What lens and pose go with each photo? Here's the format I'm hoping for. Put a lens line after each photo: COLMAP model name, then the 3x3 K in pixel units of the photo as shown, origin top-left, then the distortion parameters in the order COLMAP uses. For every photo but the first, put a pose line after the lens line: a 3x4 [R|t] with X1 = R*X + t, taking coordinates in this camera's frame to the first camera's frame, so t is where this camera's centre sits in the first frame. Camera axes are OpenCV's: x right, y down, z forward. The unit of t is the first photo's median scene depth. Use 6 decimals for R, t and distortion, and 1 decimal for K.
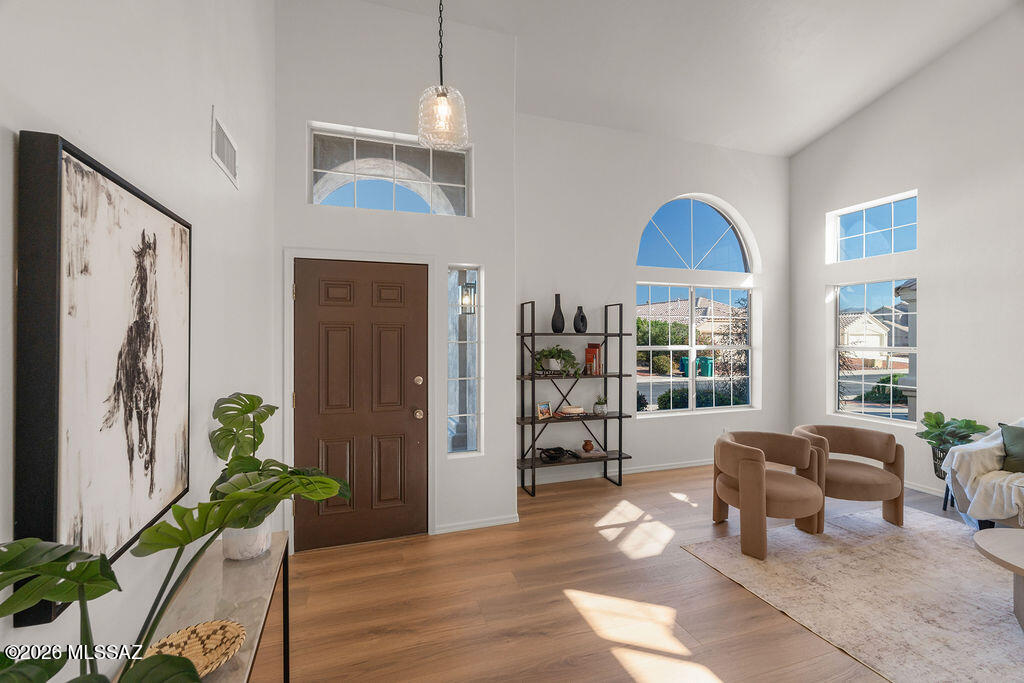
lens RADIAL K [[447.2, 0, 511.0], [0, 447.2, 334.8], [0, 0, 1]] dist [-0.008996, 0.000631]
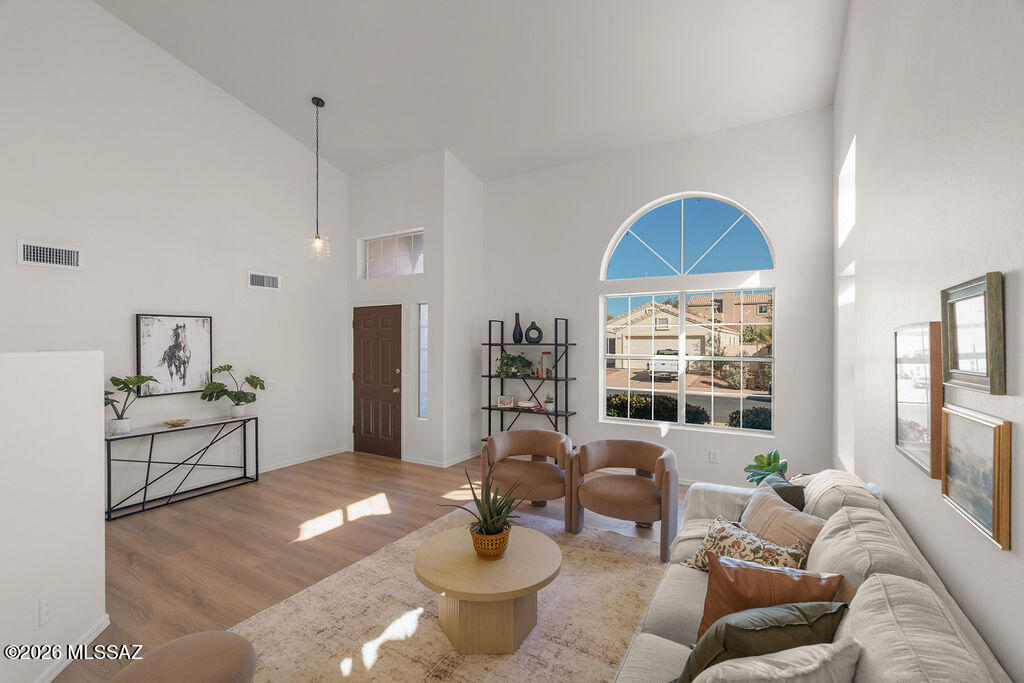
lens RADIAL K [[447.2, 0, 509.6], [0, 447.2, 343.9], [0, 0, 1]] dist [-0.008996, 0.000631]
pose [[0.653568, 0.004257, -0.756856, 1.041608], [0.004768, 0.999941, 0.009742, -0.014401], [0.756853, -0.009976, 0.653509, 0.139307]]
